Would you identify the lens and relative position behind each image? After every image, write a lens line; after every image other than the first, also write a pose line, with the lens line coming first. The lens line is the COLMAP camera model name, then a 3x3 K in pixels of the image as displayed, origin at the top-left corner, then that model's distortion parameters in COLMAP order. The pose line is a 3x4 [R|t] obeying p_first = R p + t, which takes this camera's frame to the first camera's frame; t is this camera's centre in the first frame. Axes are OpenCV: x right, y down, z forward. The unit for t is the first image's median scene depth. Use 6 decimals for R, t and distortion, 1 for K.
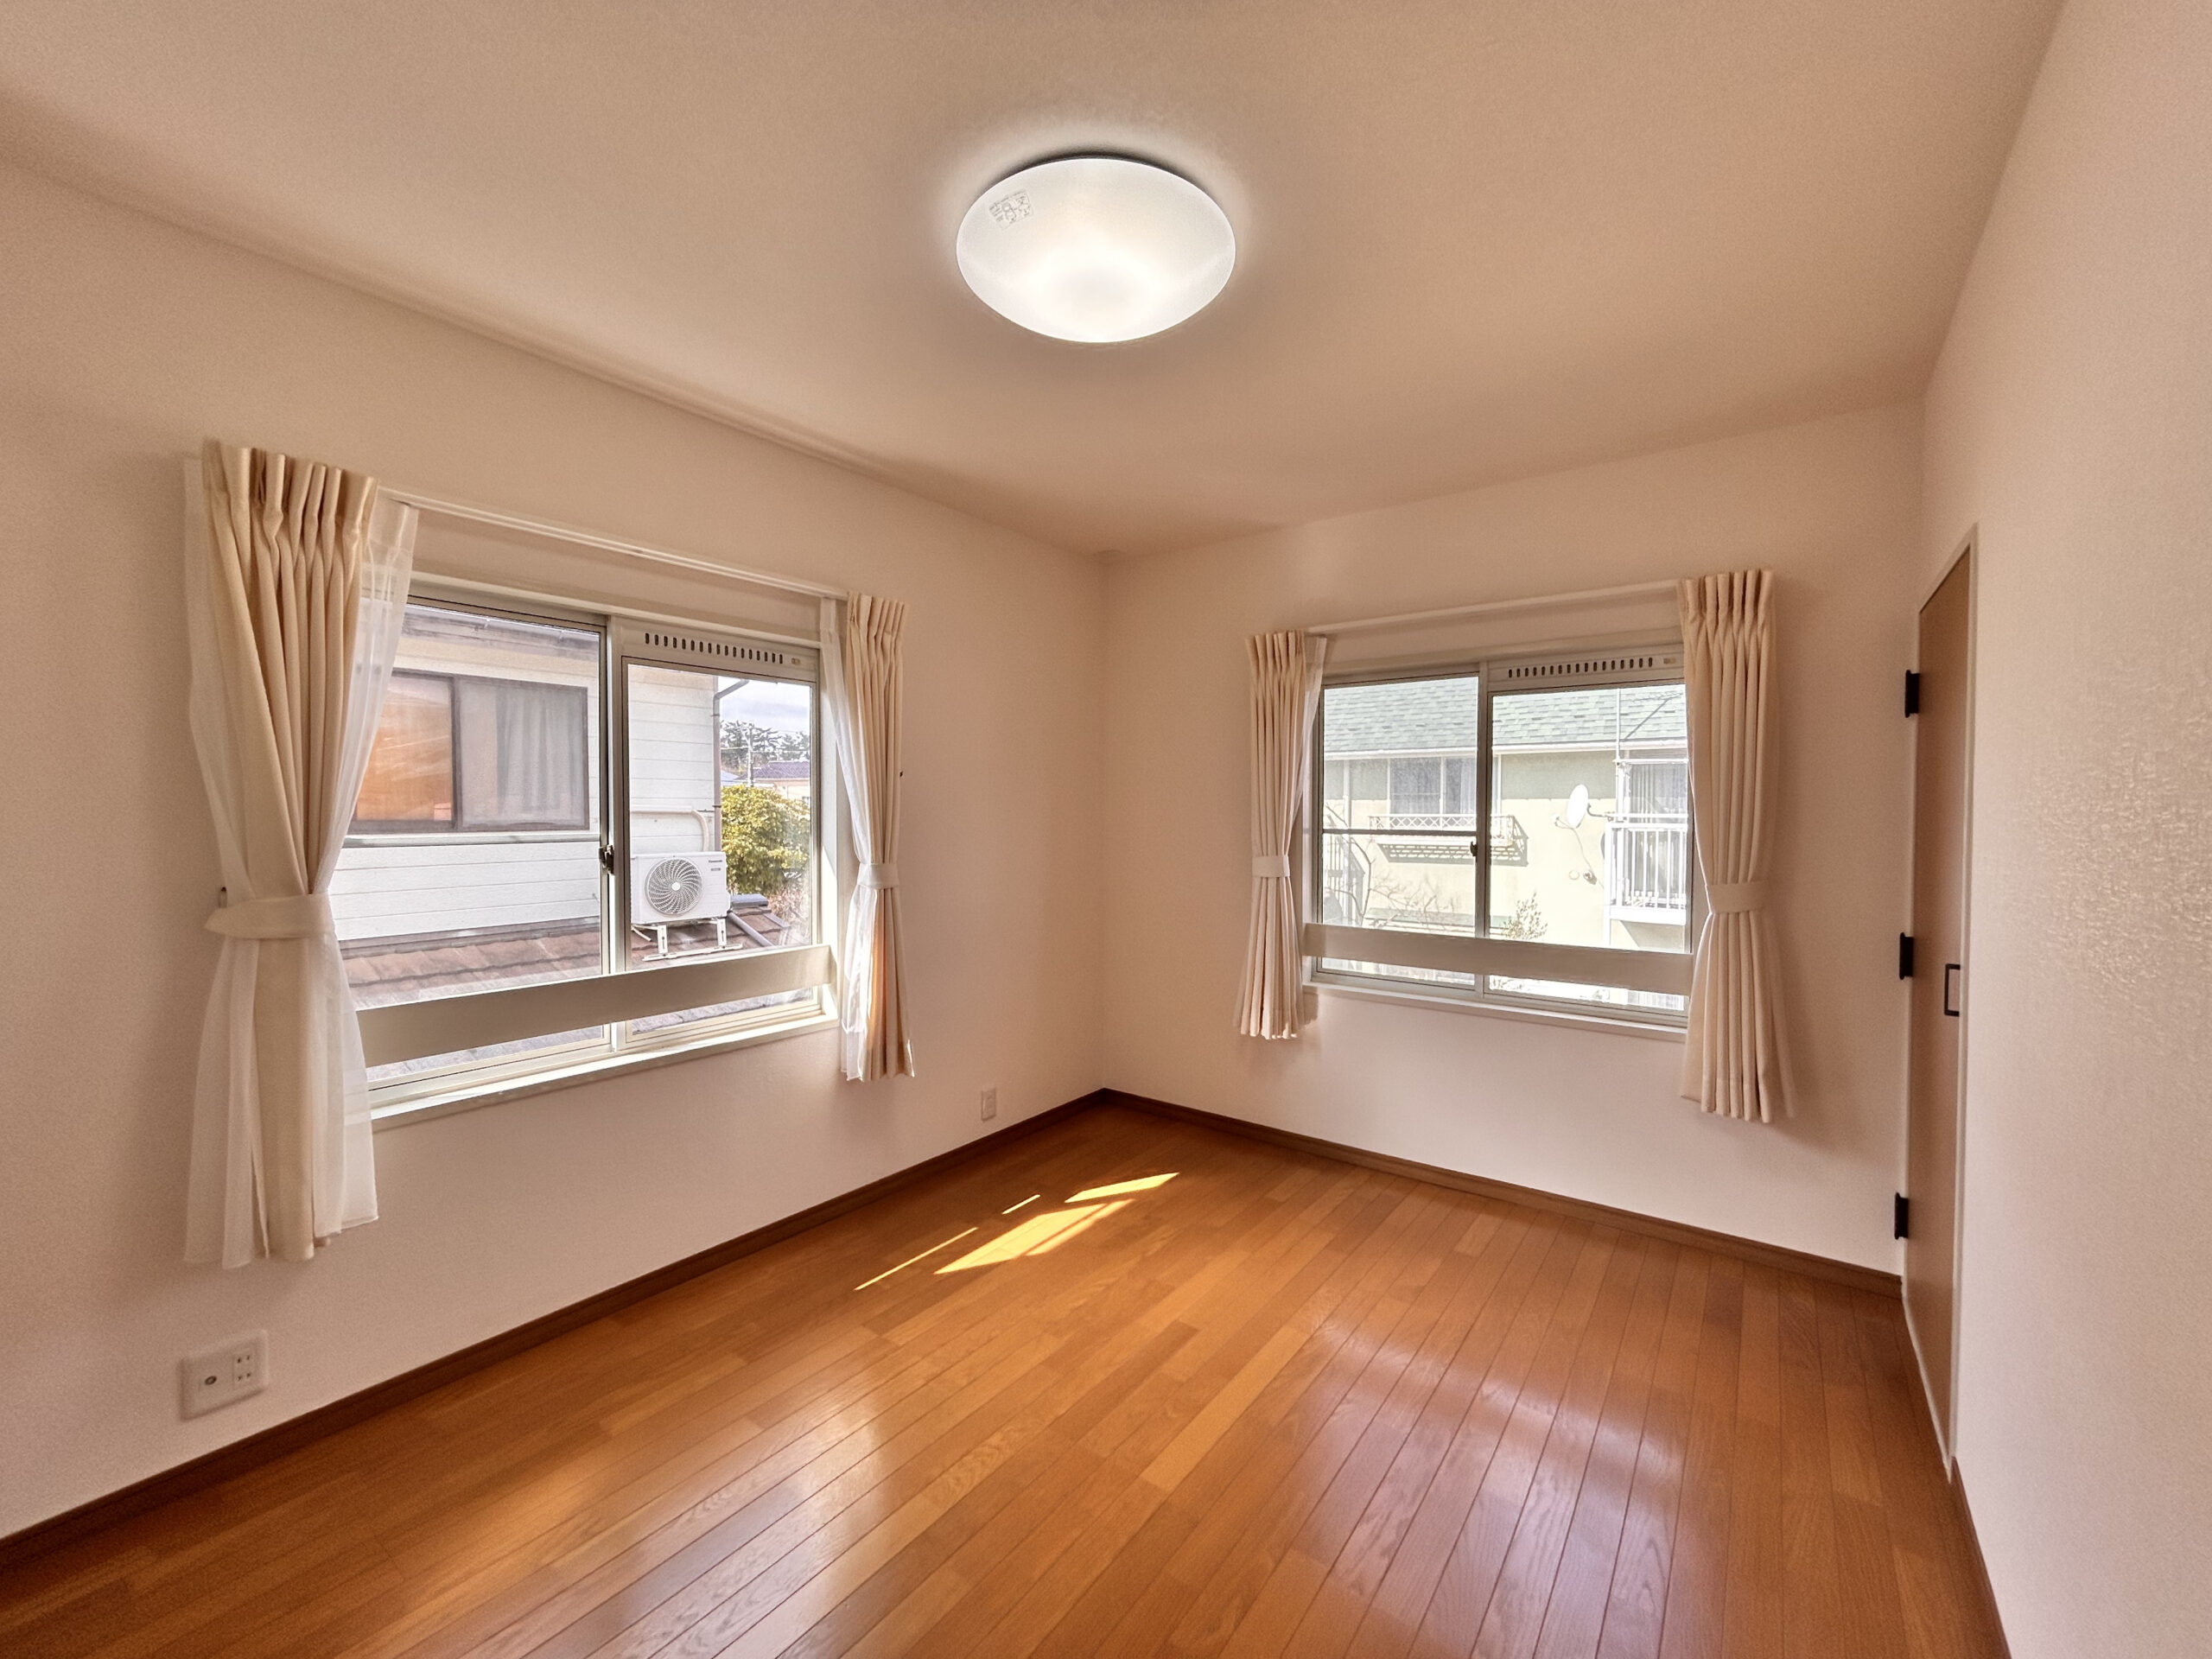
lens RADIAL K [[895.8, 0, 1102.0], [0, 895.8, 834.2], [0, 0, 1]] dist [0.000648, 0.000355]
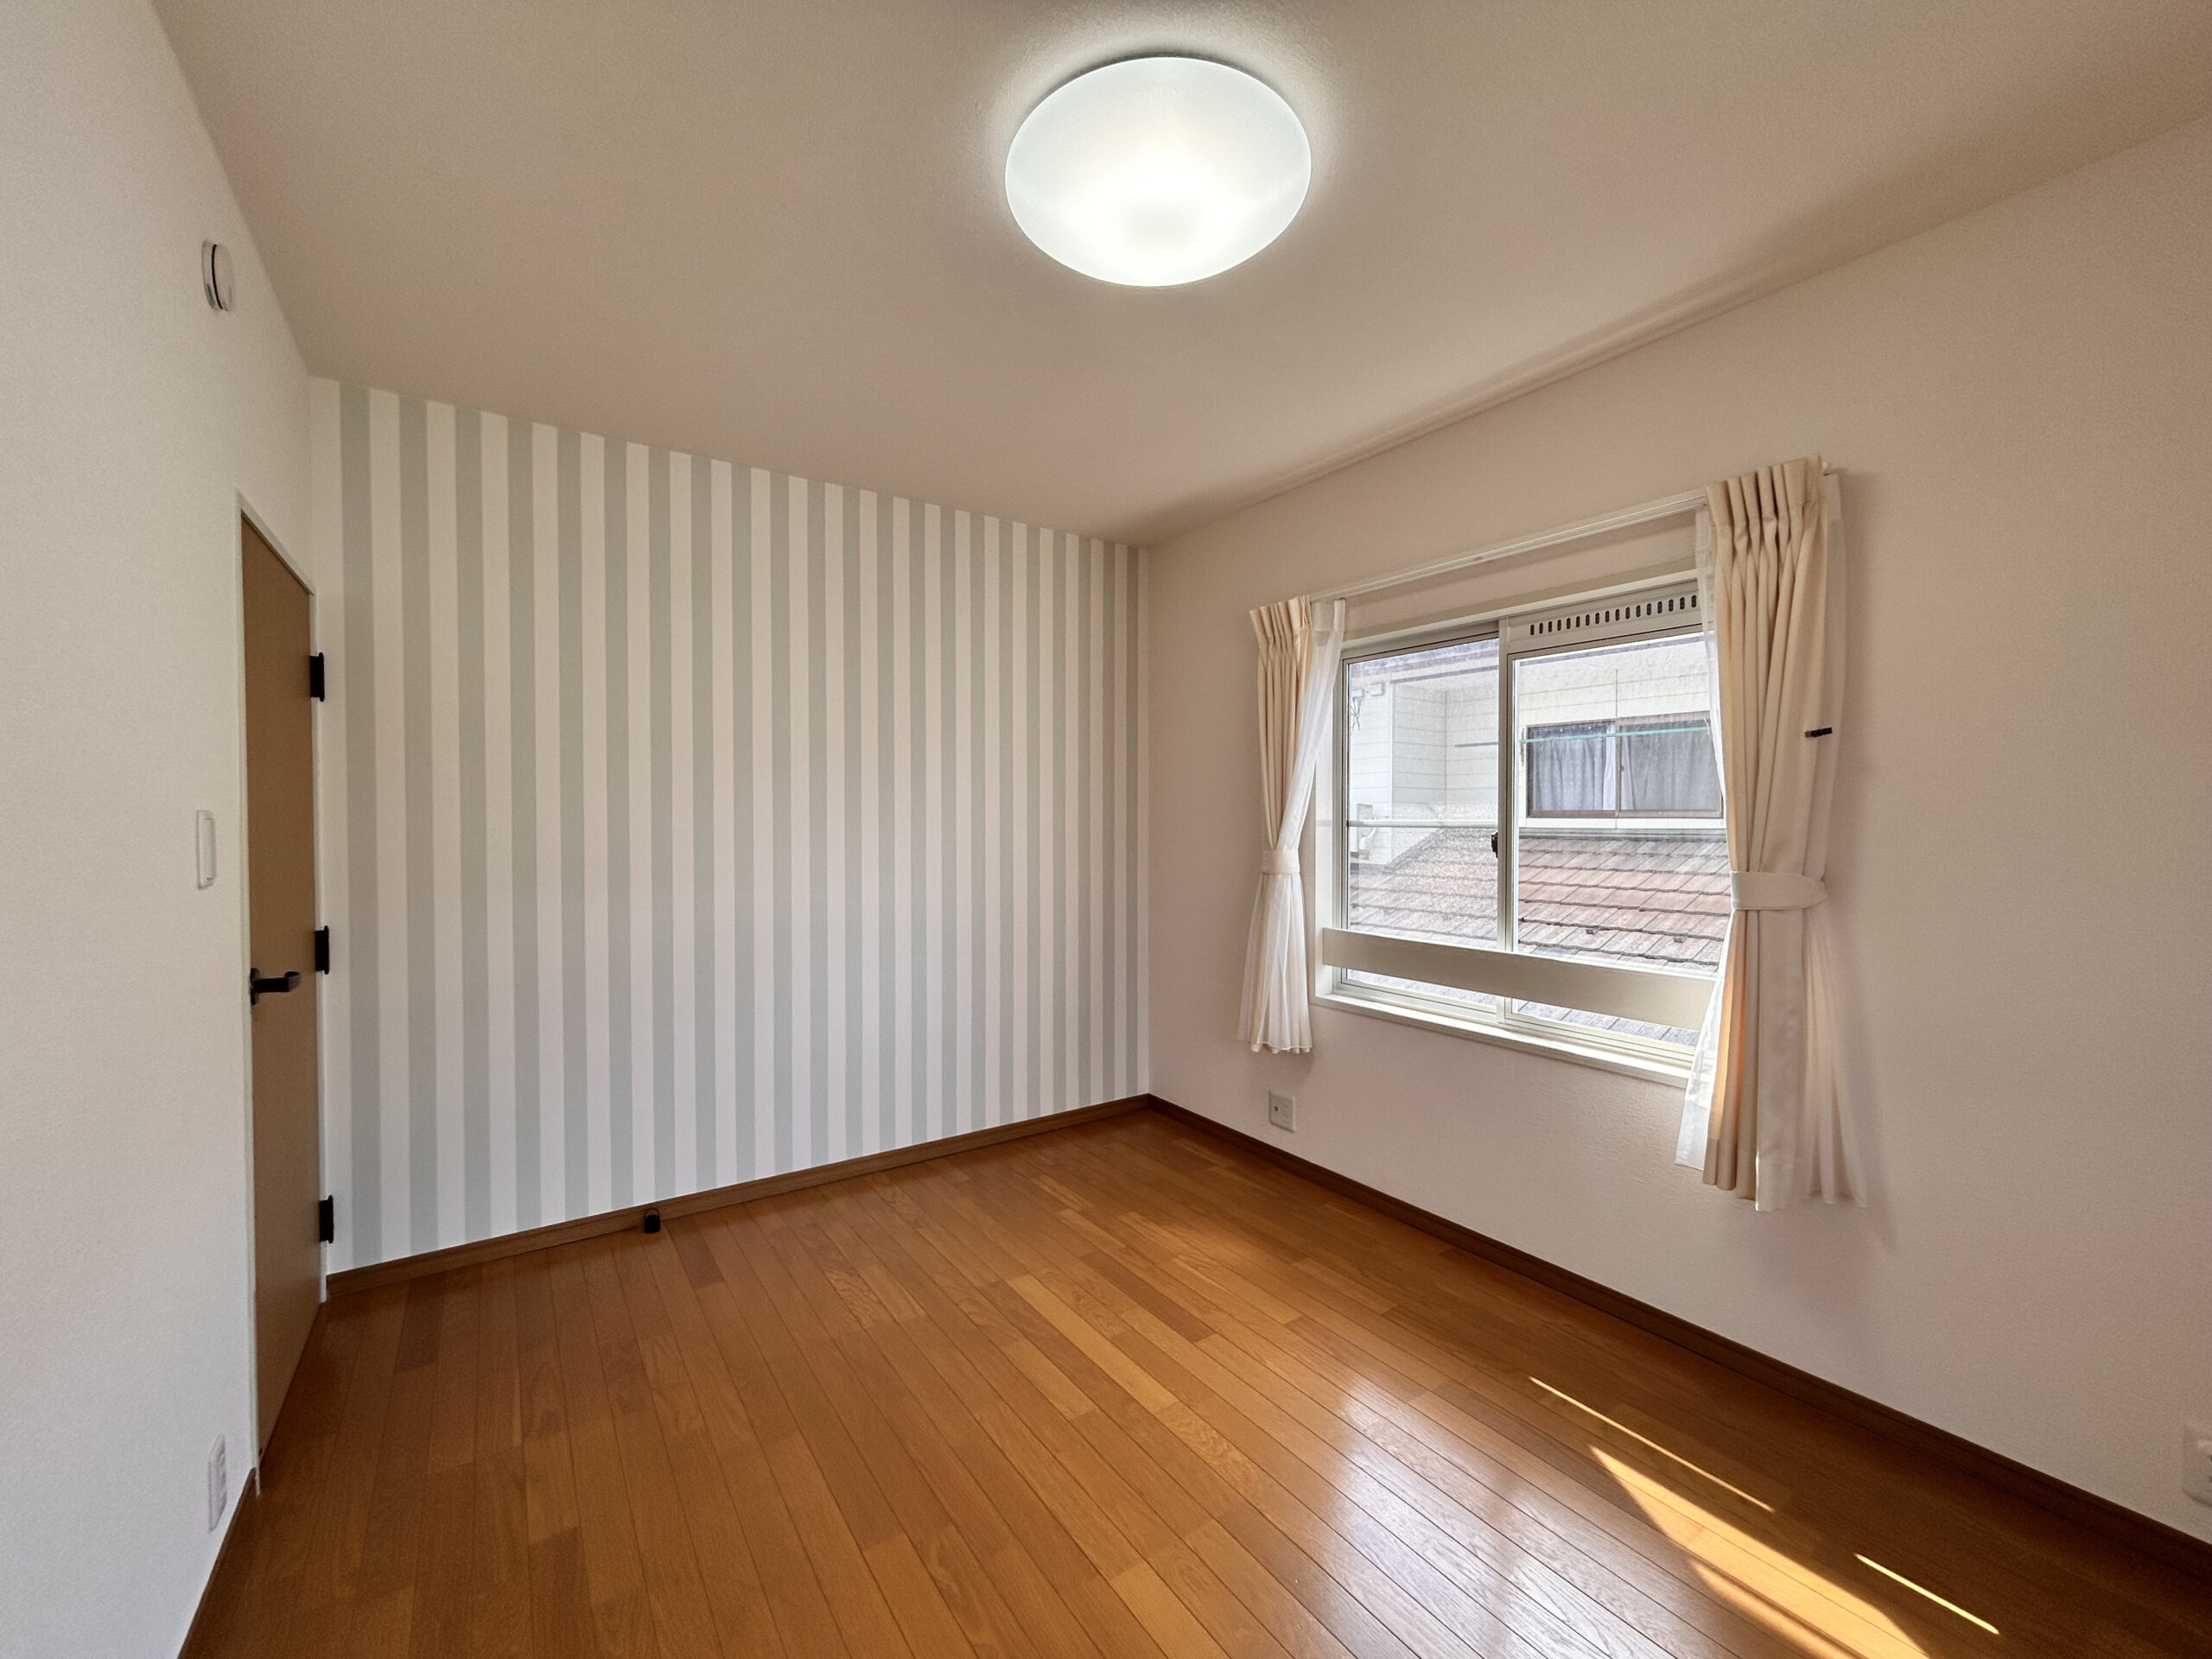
lens RADIAL K [[895.8, 0, 1104.1], [0, 895.8, 827.6], [0, 0, 1]] dist [0.000648, 0.000355]
pose [[-0.316151, 0.015233, -0.948587, 0.778750], [-0.022260, 0.999477, 0.023469, -0.007975], [0.948448, 0.028536, -0.315646, 1.098242]]
